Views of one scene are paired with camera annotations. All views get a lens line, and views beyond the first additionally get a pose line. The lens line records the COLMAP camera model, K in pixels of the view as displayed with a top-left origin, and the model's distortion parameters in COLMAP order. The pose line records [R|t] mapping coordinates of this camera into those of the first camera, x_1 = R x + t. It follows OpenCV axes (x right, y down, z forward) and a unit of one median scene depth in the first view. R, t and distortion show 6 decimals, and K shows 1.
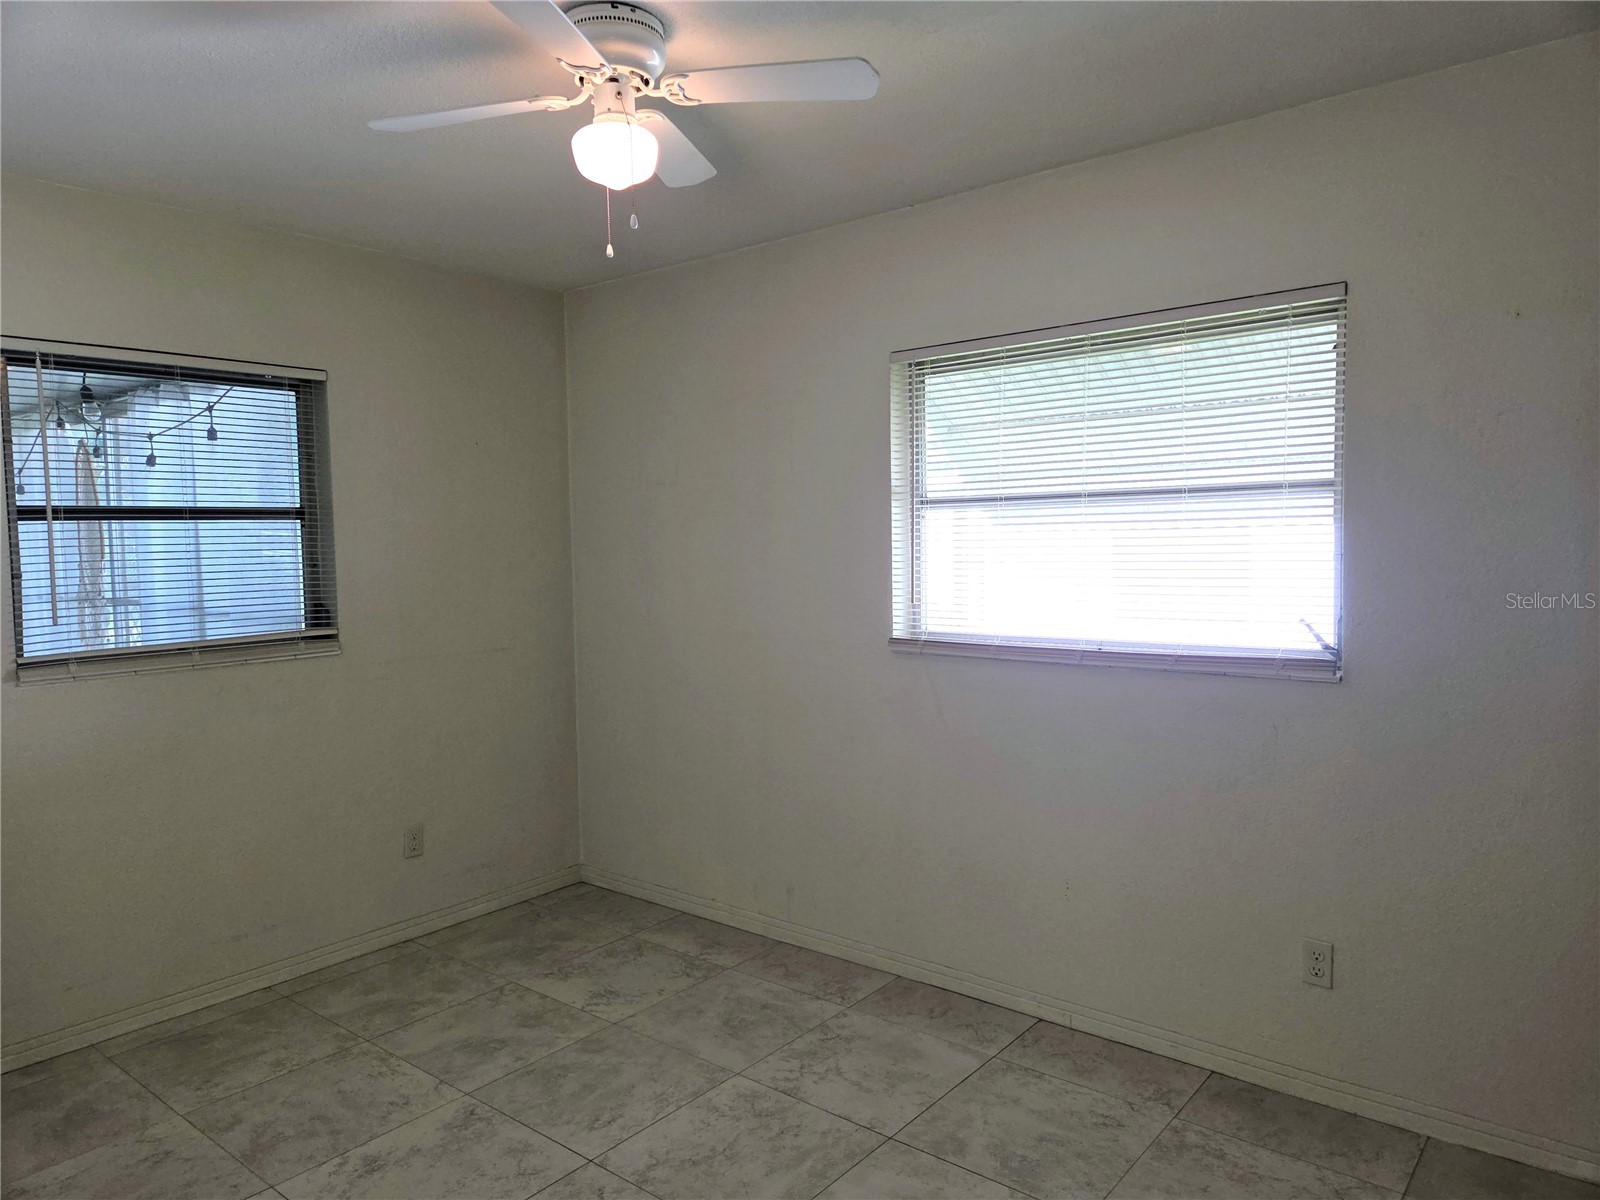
lens RADIAL K [[1070.6, 0, 806.8], [0, 1070.6, 602.6], [0, 0, 1]] dist [0.075238, -0.059428]
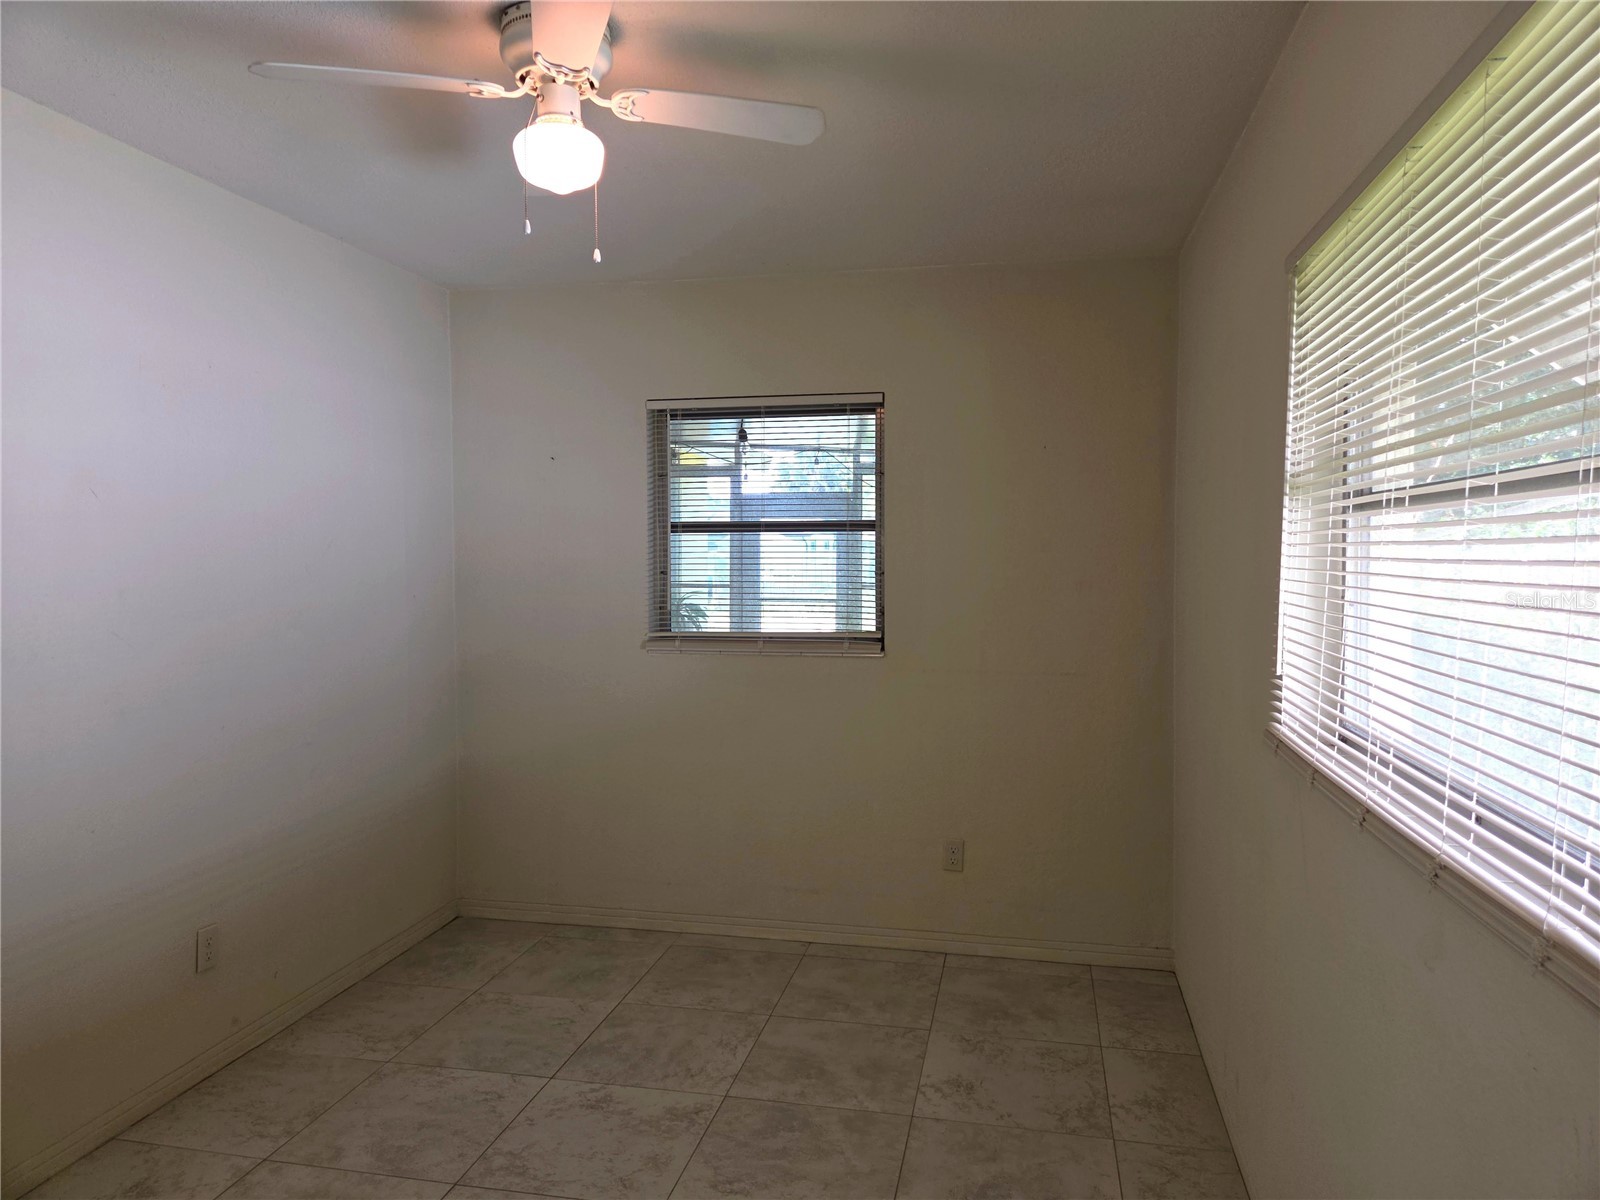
lens RADIAL K [[1070.6, 0, 810.9], [0, 1070.6, 592.0], [0, 0, 1]] dist [0.075238, -0.059428]
pose [[0.466790, 0.053925, -0.882723, 0.518345], [-0.065044, 0.997529, 0.026542, -0.045031], [0.881973, 0.045026, 0.469144, 0.496169]]
